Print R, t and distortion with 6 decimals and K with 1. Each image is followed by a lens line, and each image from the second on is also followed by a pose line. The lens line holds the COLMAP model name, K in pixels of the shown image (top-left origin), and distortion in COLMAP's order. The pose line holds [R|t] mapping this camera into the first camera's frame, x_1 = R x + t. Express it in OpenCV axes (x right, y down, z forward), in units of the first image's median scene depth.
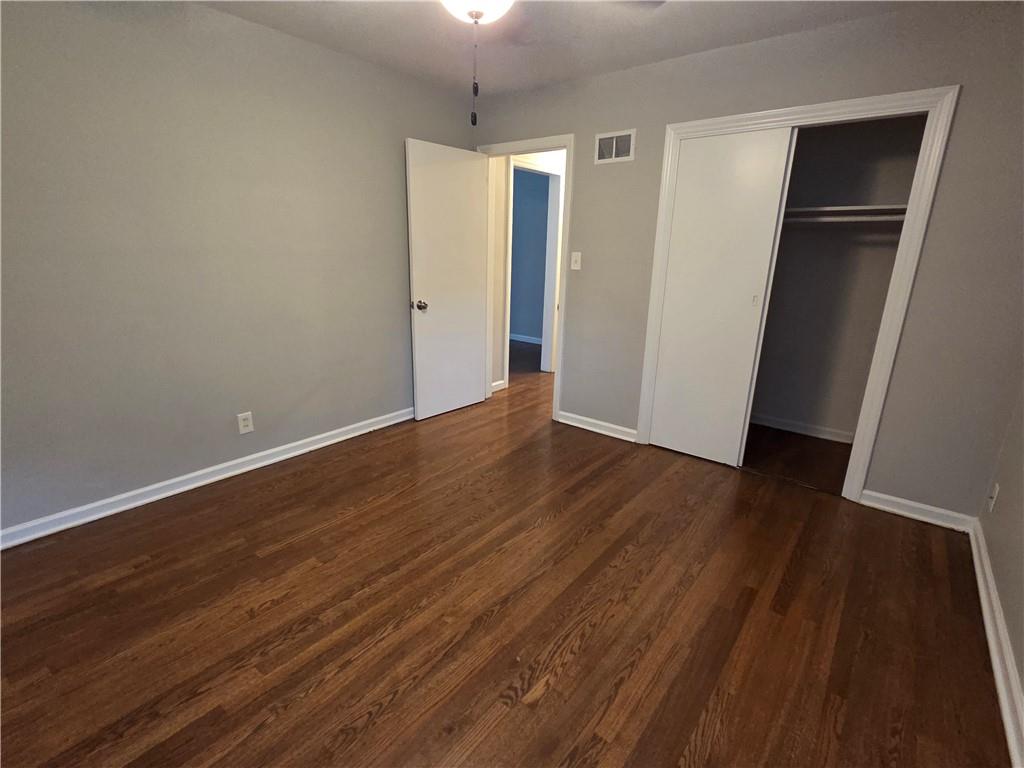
lens RADIAL K [[490.2, 0, 506.1], [0, 490.2, 379.9], [0, 0, 1]] dist [-0.000469, 0.001506]
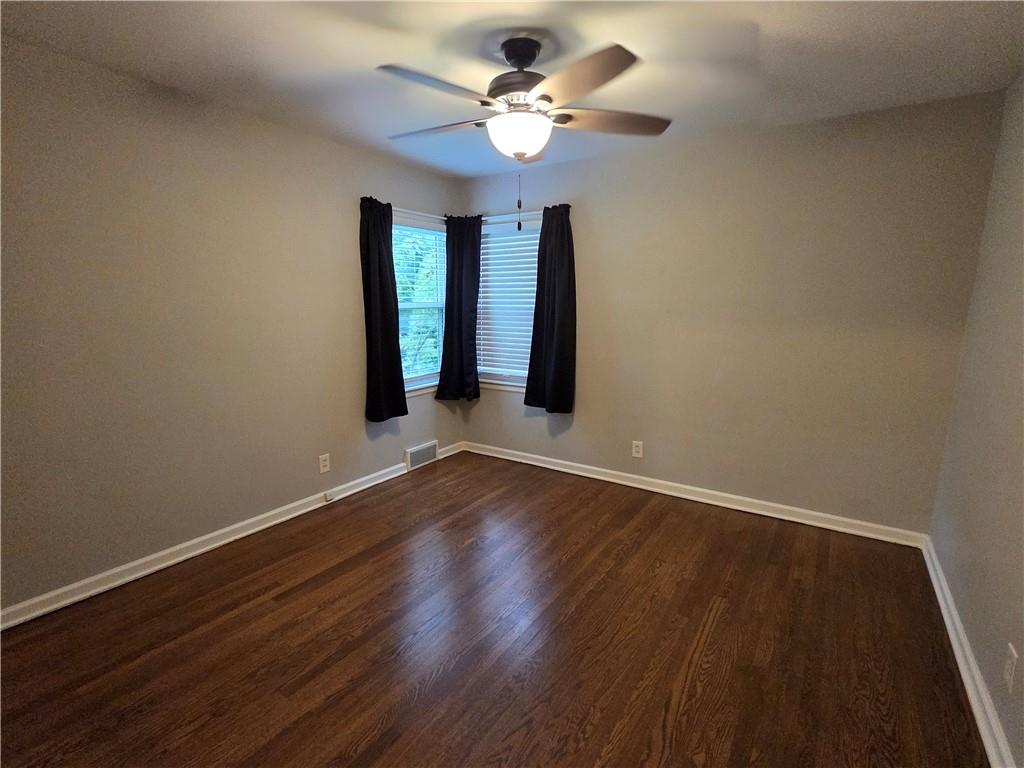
lens RADIAL K [[490.2, 0, 506.1], [0, 490.2, 379.9], [0, 0, 1]] dist [-0.000469, 0.001506]
pose [[-0.996005, -0.010844, -0.088633, 0.071288], [-0.046728, 0.909138, 0.413866, -0.547201], [0.076092, 0.416355, -0.906013, 1.887673]]
